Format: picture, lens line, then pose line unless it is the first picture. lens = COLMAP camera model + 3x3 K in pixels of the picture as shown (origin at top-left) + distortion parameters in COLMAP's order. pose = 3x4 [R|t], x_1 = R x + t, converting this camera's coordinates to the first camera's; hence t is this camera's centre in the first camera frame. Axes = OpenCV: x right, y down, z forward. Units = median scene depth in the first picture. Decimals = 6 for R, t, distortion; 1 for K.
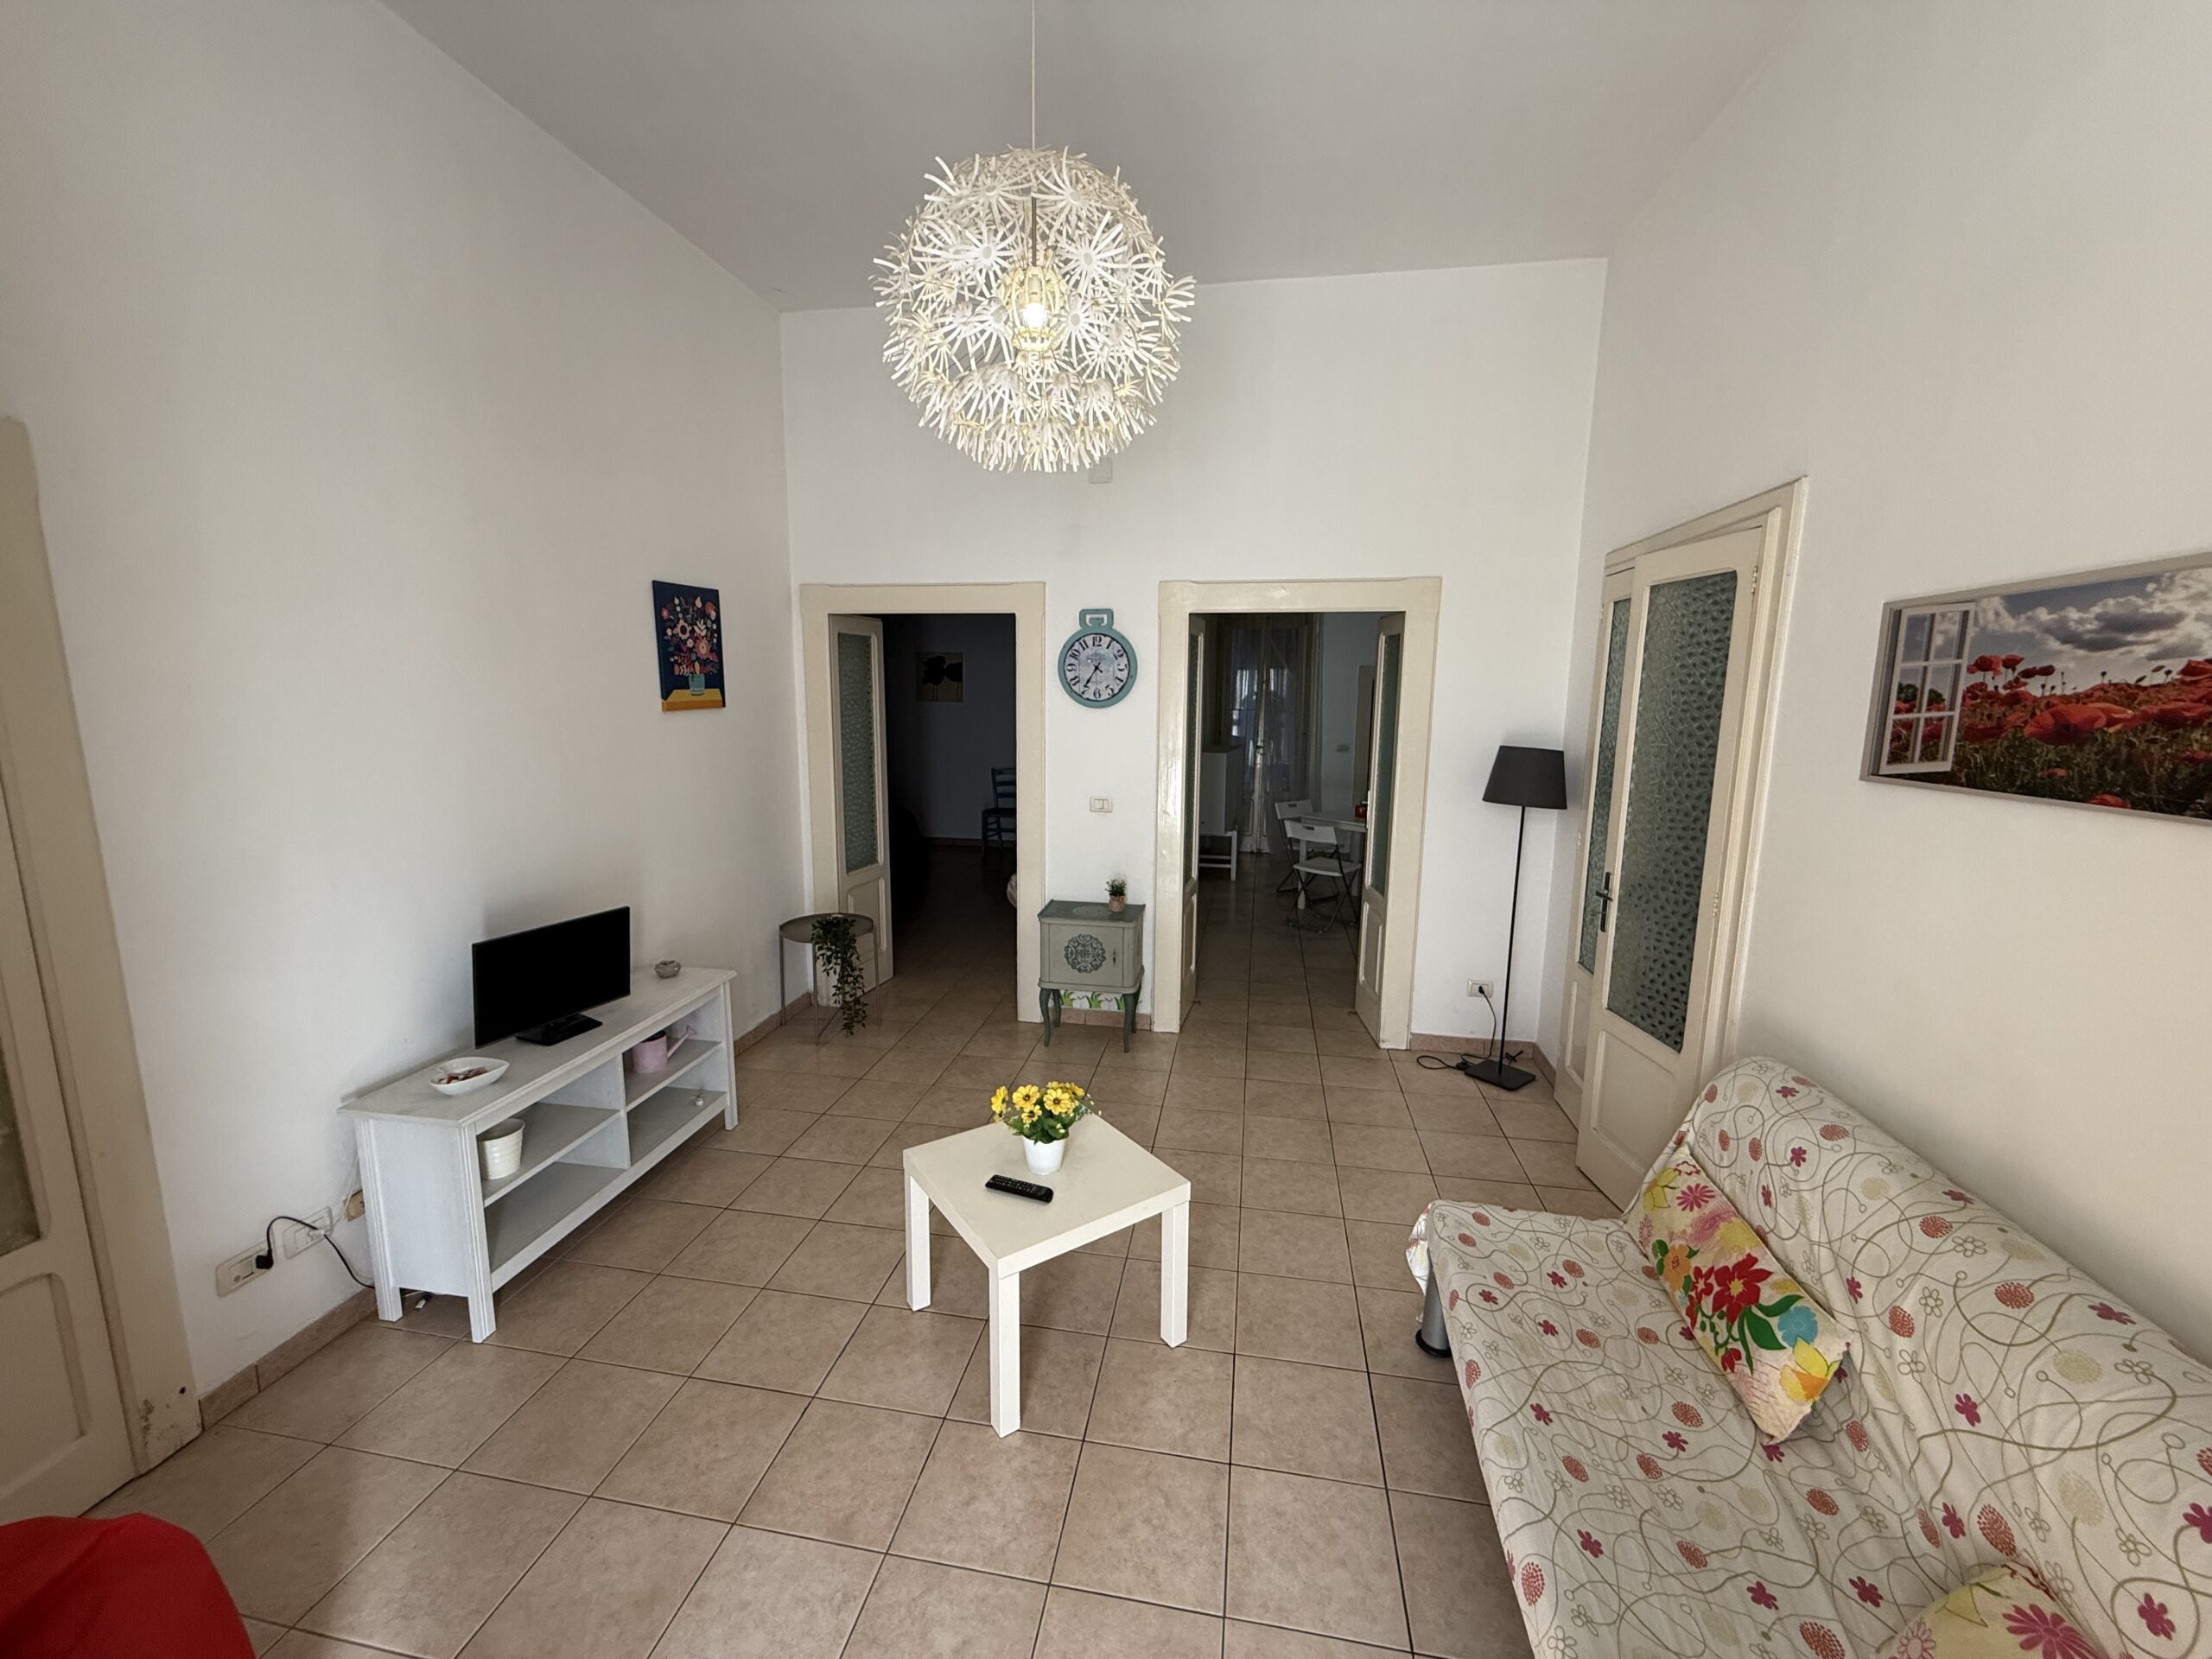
lens RADIAL K [[877.8, 0, 1100.7], [0, 877.8, 827.0], [0, 0, 1]] dist [-0.001163, -0.000217]
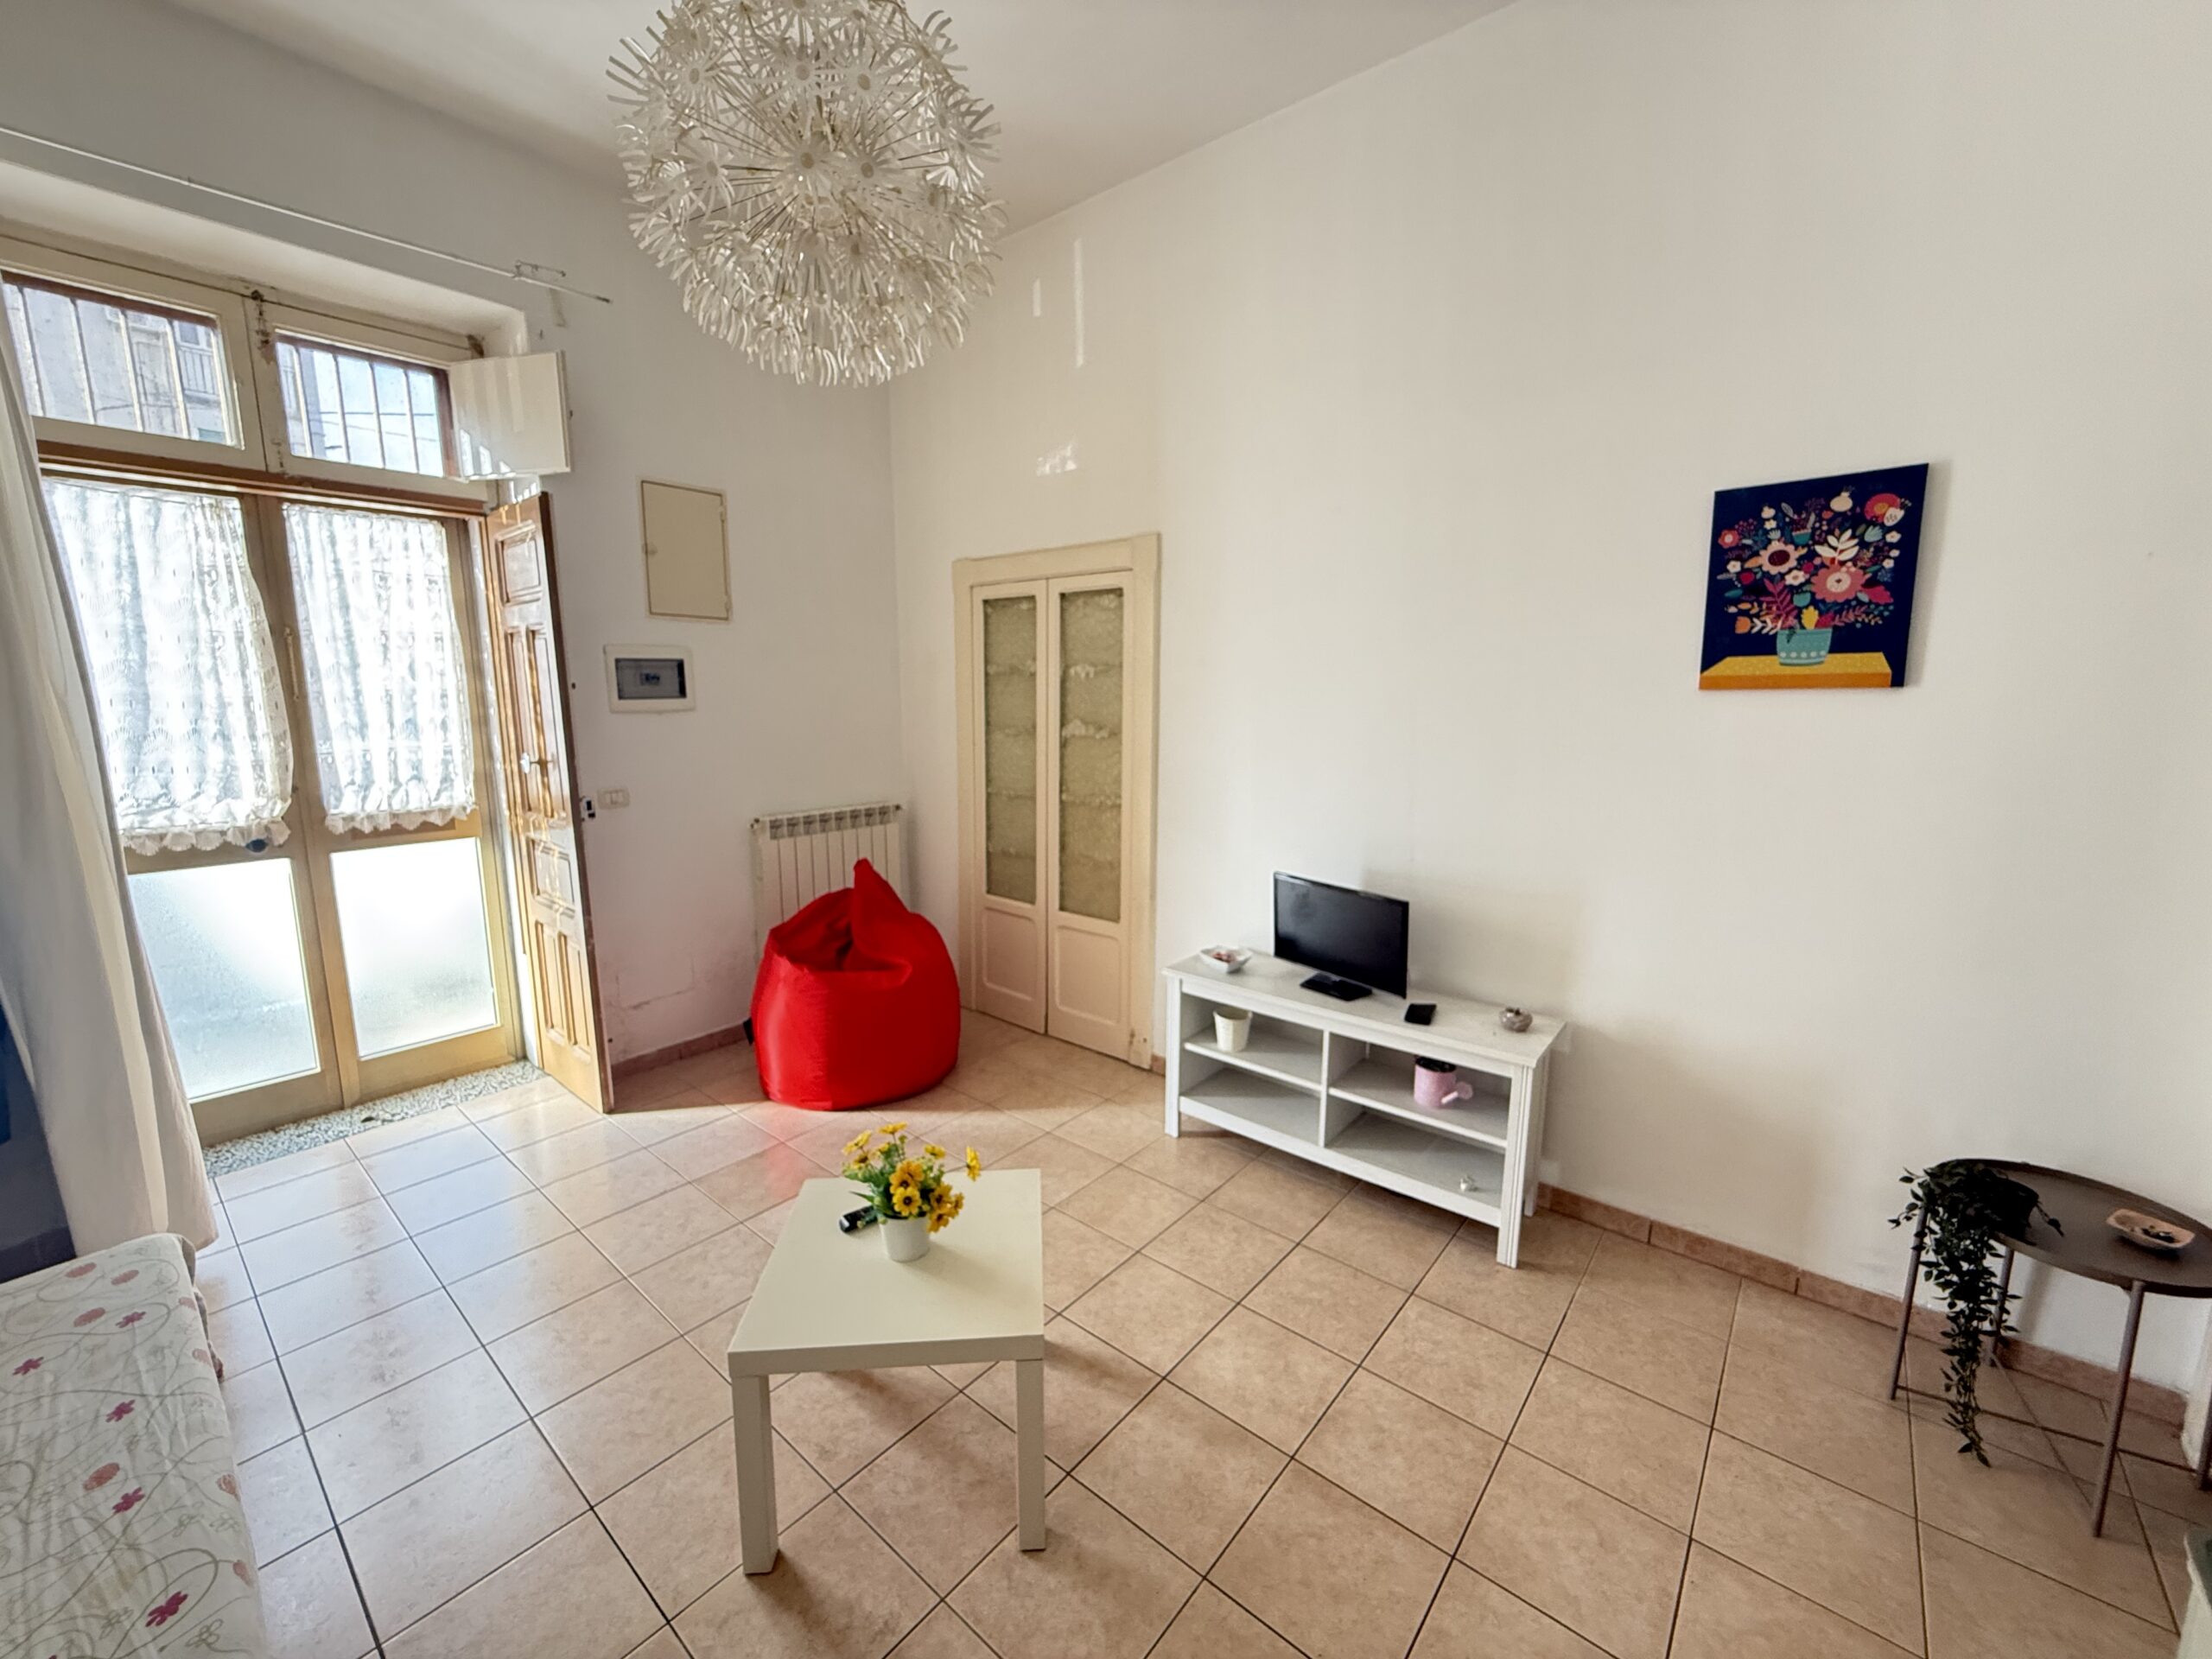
lens RADIAL K [[877.8, 0, 1110.3], [0, 877.8, 828.0], [0, 0, 1]] dist [-0.001163, -0.000217]
pose [[-0.491692, 0.125187, -0.861723, 0.425074], [-0.144781, 0.964084, 0.222668, -0.156240], [0.858648, 0.234246, -0.455908, 1.290794]]
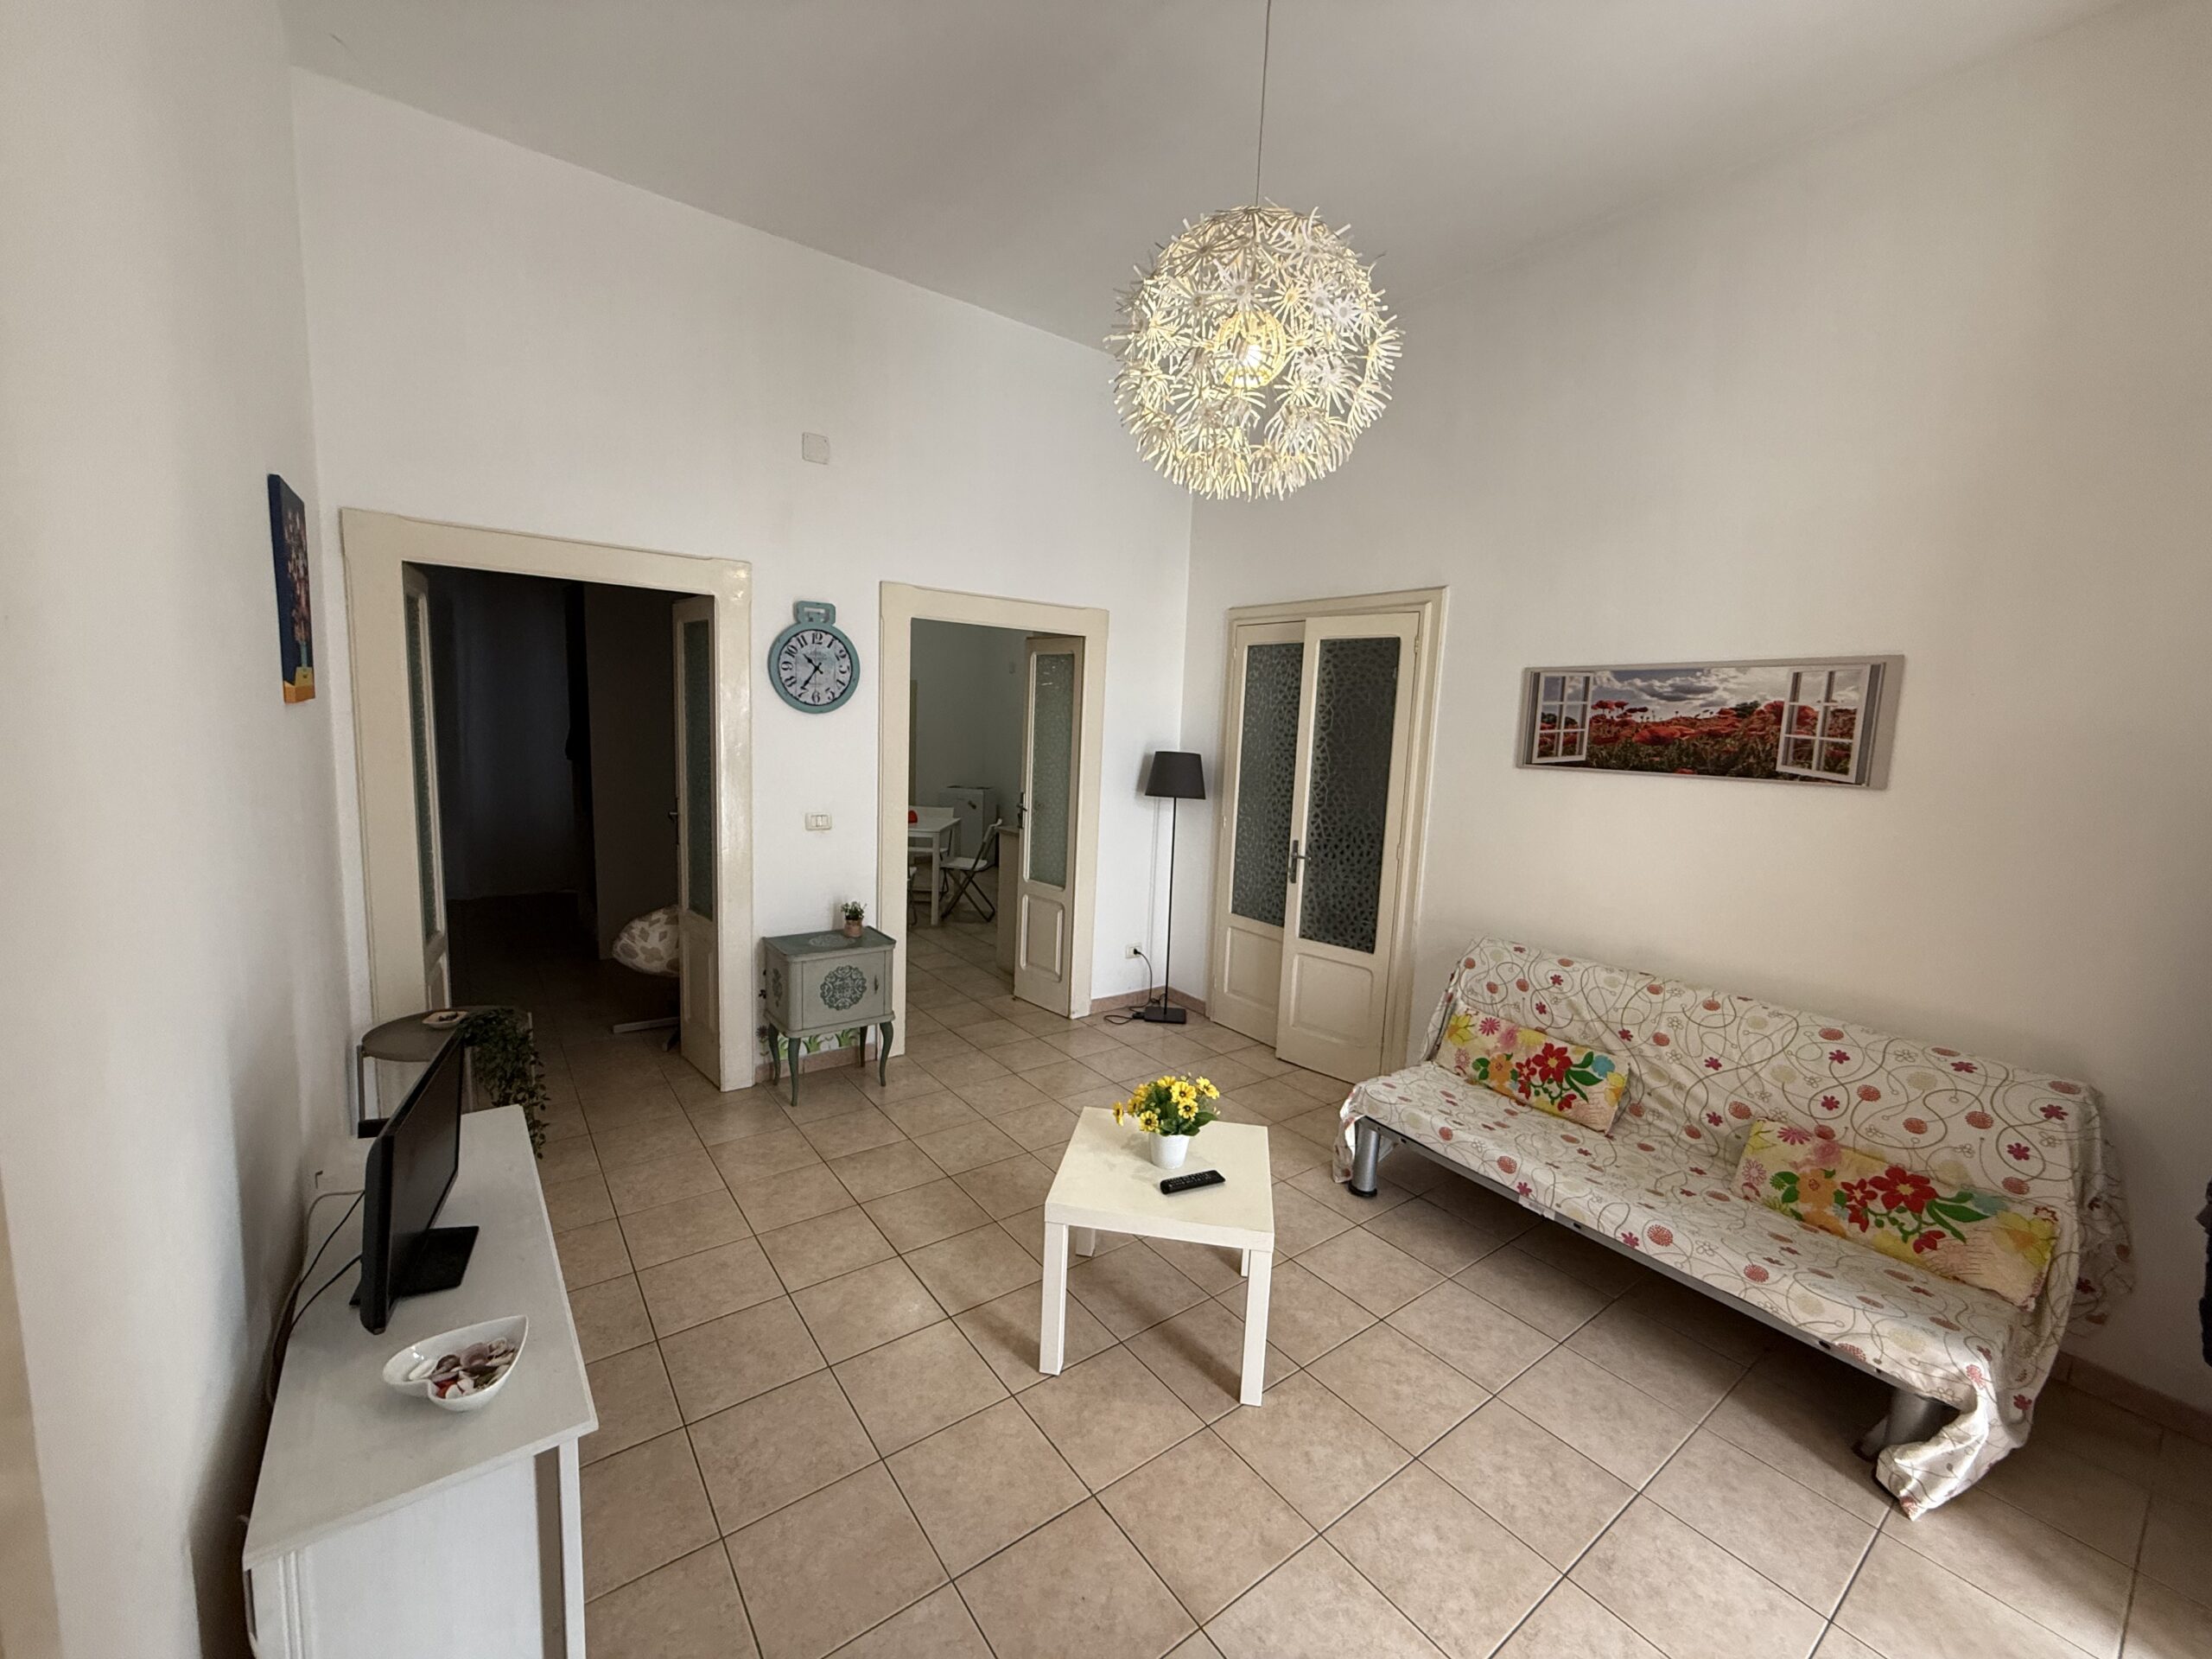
lens RADIAL K [[877.8, 0, 1101.6], [0, 877.8, 825.9], [0, 0, 1]] dist [-0.001163, -0.000217]
pose [[0.686922, -0.069199, 0.723429, -0.755845], [0.078179, 0.996716, 0.021106, -0.029337], [-0.722513, 0.042059, 0.690076, 0.299317]]
